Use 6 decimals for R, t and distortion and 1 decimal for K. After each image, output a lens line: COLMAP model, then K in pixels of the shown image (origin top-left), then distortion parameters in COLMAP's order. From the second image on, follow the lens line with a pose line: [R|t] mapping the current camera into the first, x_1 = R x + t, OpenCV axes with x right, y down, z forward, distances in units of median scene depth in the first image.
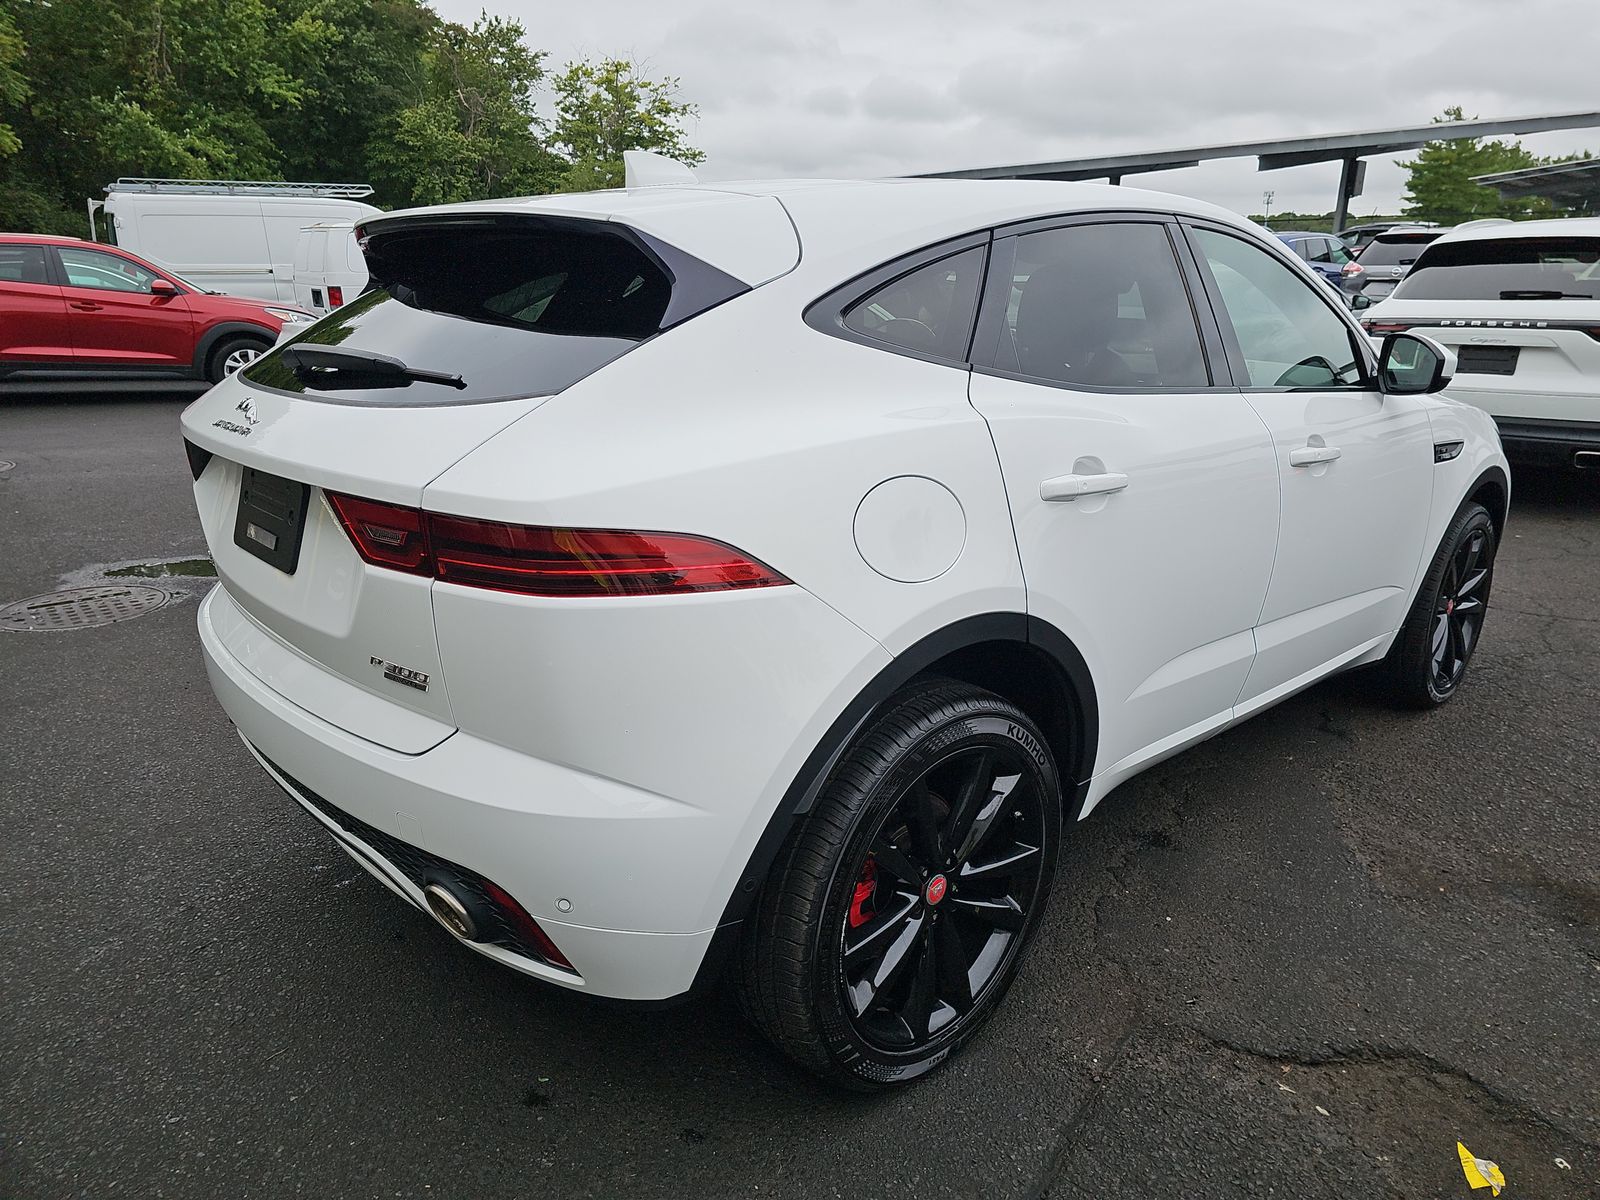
lens RADIAL K [[1076.8, 0, 806.6], [0, 1076.8, 599.6], [0, 0, 1]] dist [0.014949, -0.013340]
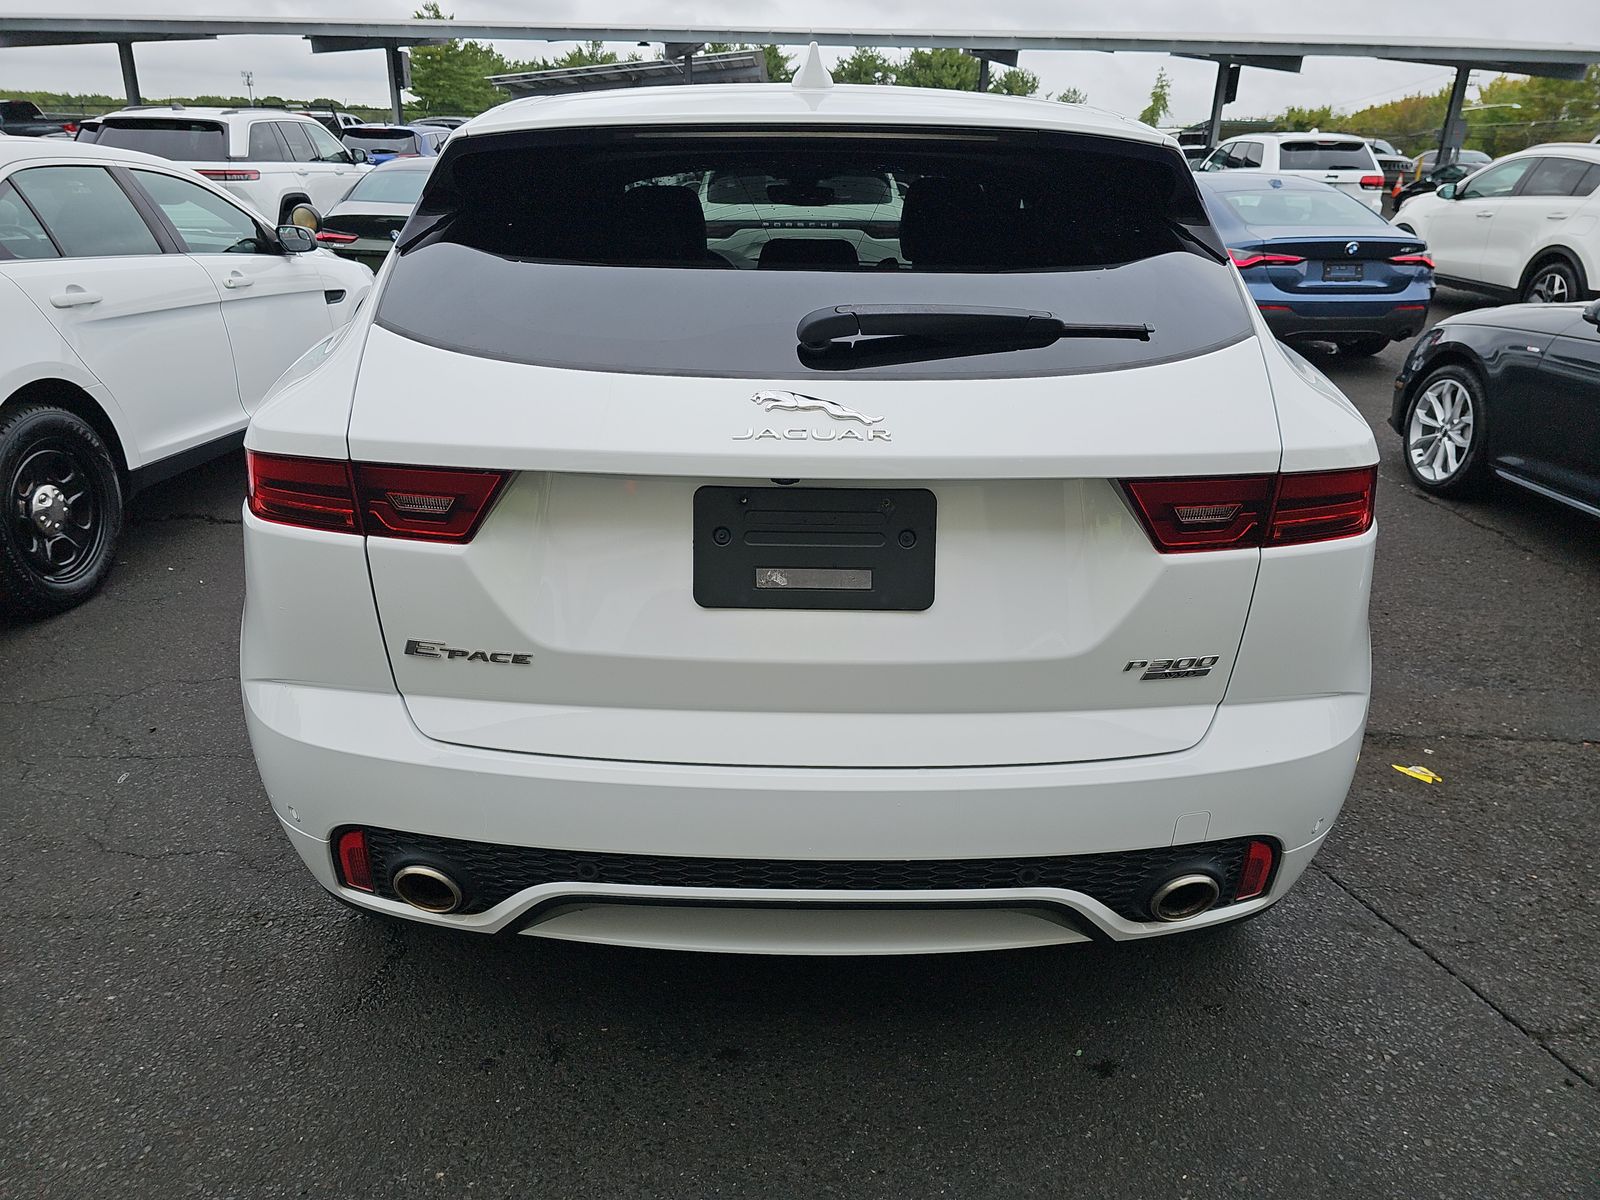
lens RADIAL K [[1076.8, 0, 807.6], [0, 1076.8, 593.6], [0, 0, 1]] dist [0.014949, -0.013340]
pose [[0.666466, -0.257645, 0.699601, -0.300849], [0.196179, 0.965923, 0.168837, -0.050746], [-0.719261, 0.024722, 0.694300, 0.151639]]
